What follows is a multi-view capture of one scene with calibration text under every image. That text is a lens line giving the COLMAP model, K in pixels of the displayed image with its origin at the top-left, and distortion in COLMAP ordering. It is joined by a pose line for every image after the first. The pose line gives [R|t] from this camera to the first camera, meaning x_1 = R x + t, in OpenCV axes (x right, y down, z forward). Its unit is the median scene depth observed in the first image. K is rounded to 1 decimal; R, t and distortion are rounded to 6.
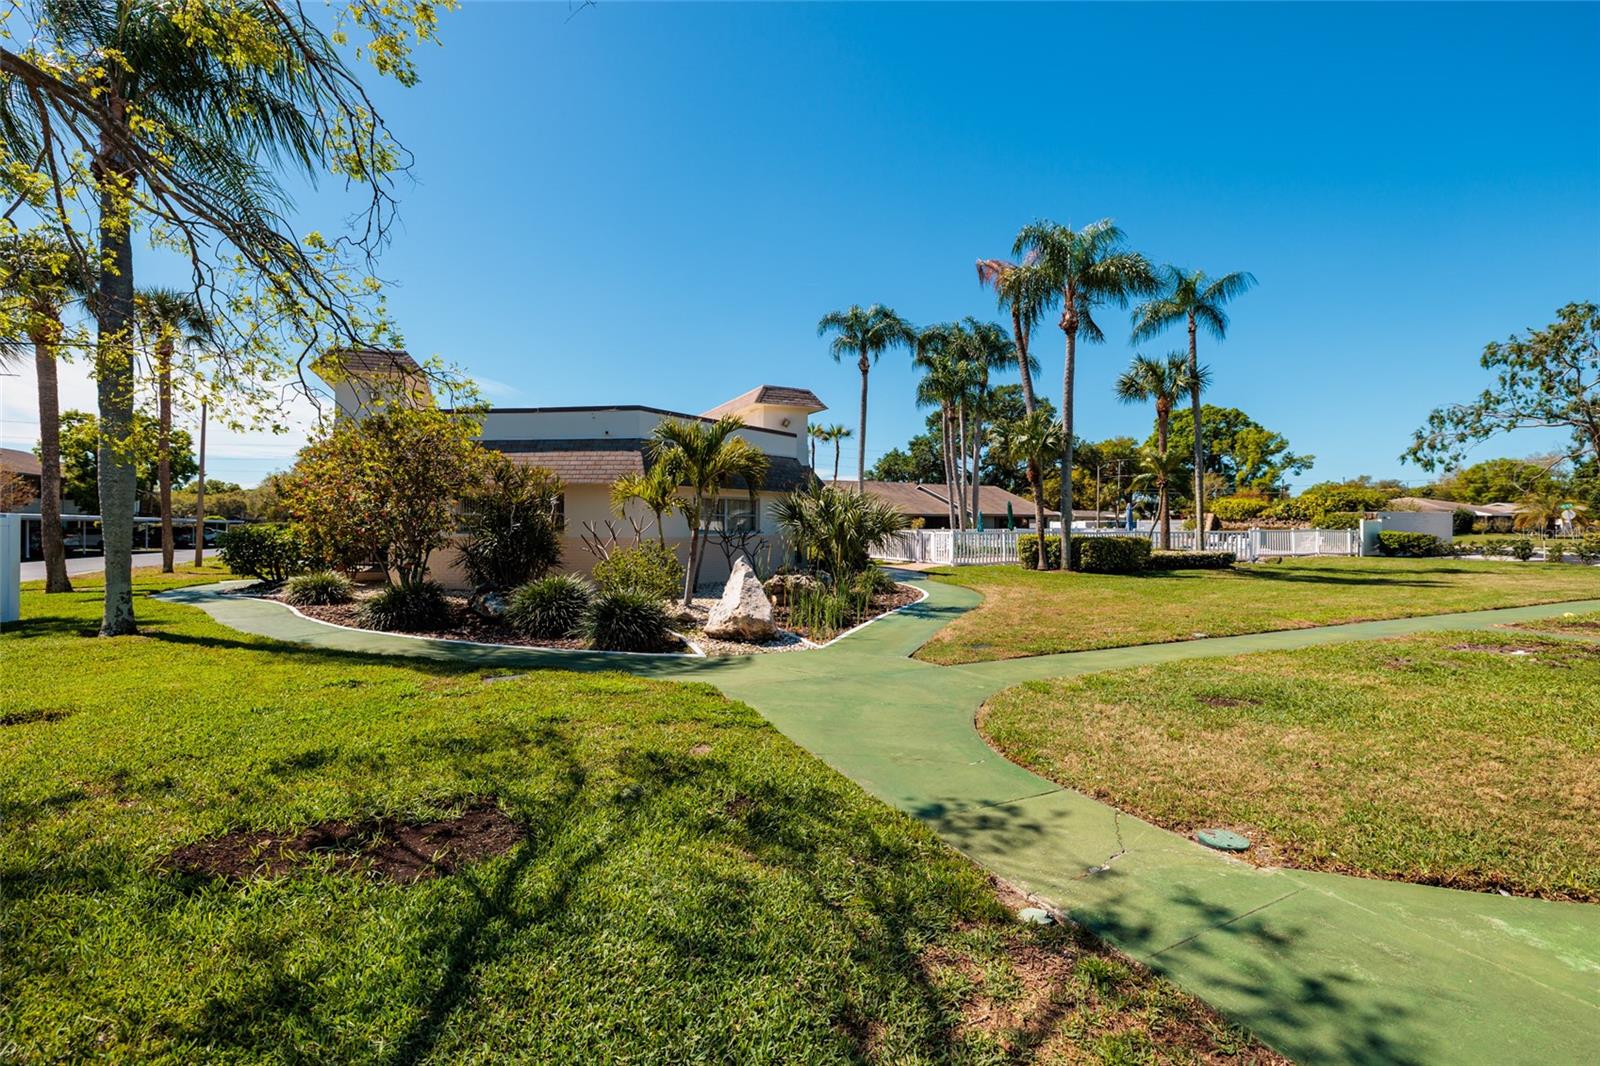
lens RADIAL K [[735.1, 0, 802.9], [0, 735.1, 529.9], [0, 0, 1]] dist [-0.002221, -0.000226]
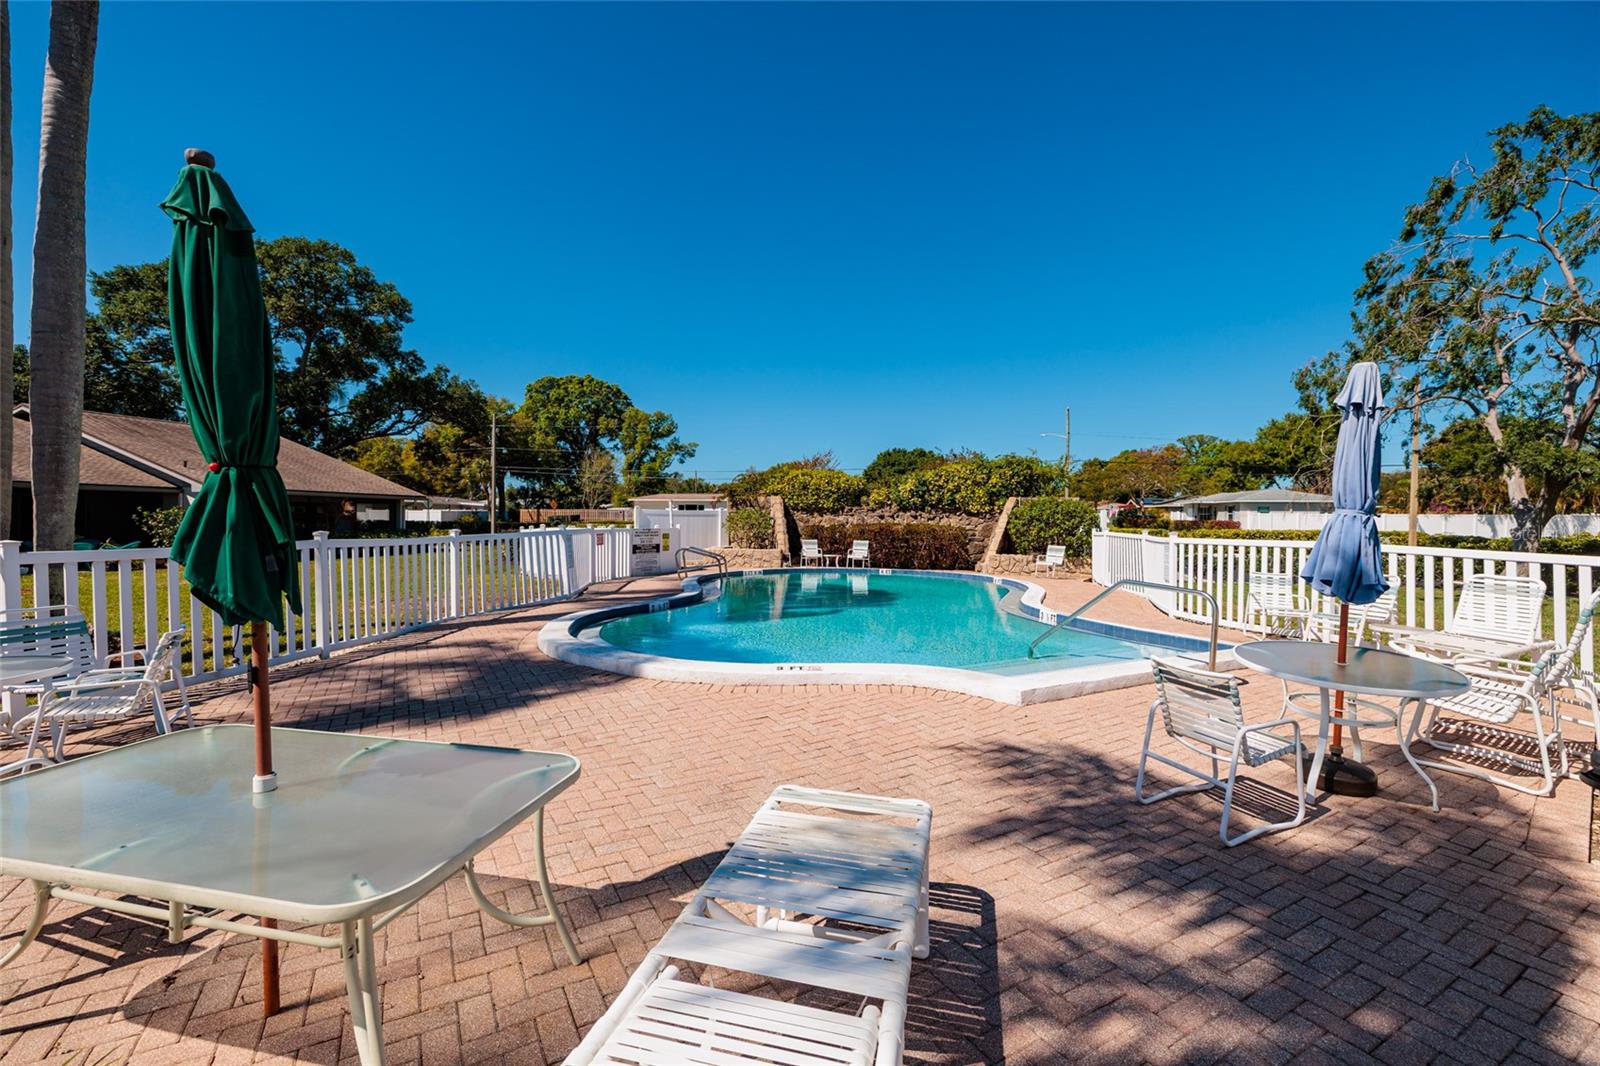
lens RADIAL K [[668.5, 0, 790.3], [0, 668.5, 524.5], [0, 0, 1]] dist [-0.000105, 0.000113]
pose [[0.629118, -0.004183, 0.777298, 0.116166], [-0.001316, 0.999978, 0.006447, -0.003324], [-0.777308, -0.005079, 0.629099, 0.401979]]
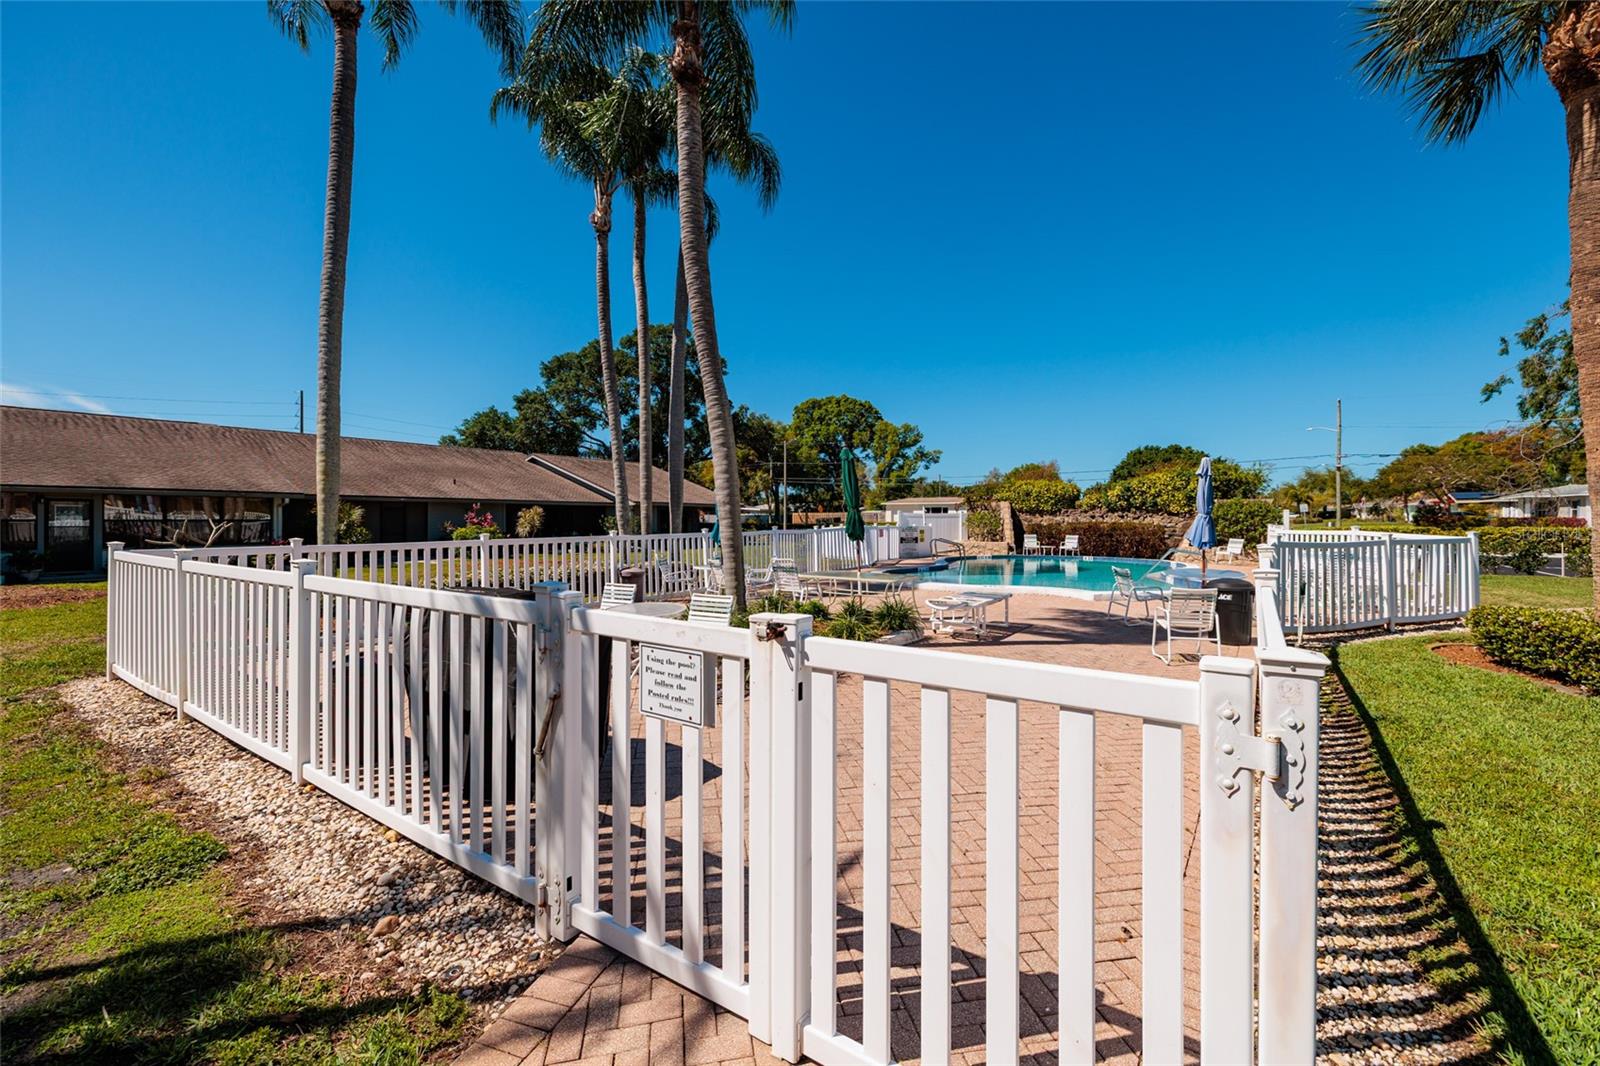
lens RADIAL K [[668.5, 0, 797.4], [0, 668.5, 518.0], [0, 0, 1]] dist [-0.000105, 0.000113]
pose [[0.857168, -0.001327, 0.515035, 0.049738], [0.005153, 0.999969, -0.006001, -0.002898], [-0.515011, 0.007798, 0.857148, 0.333137]]
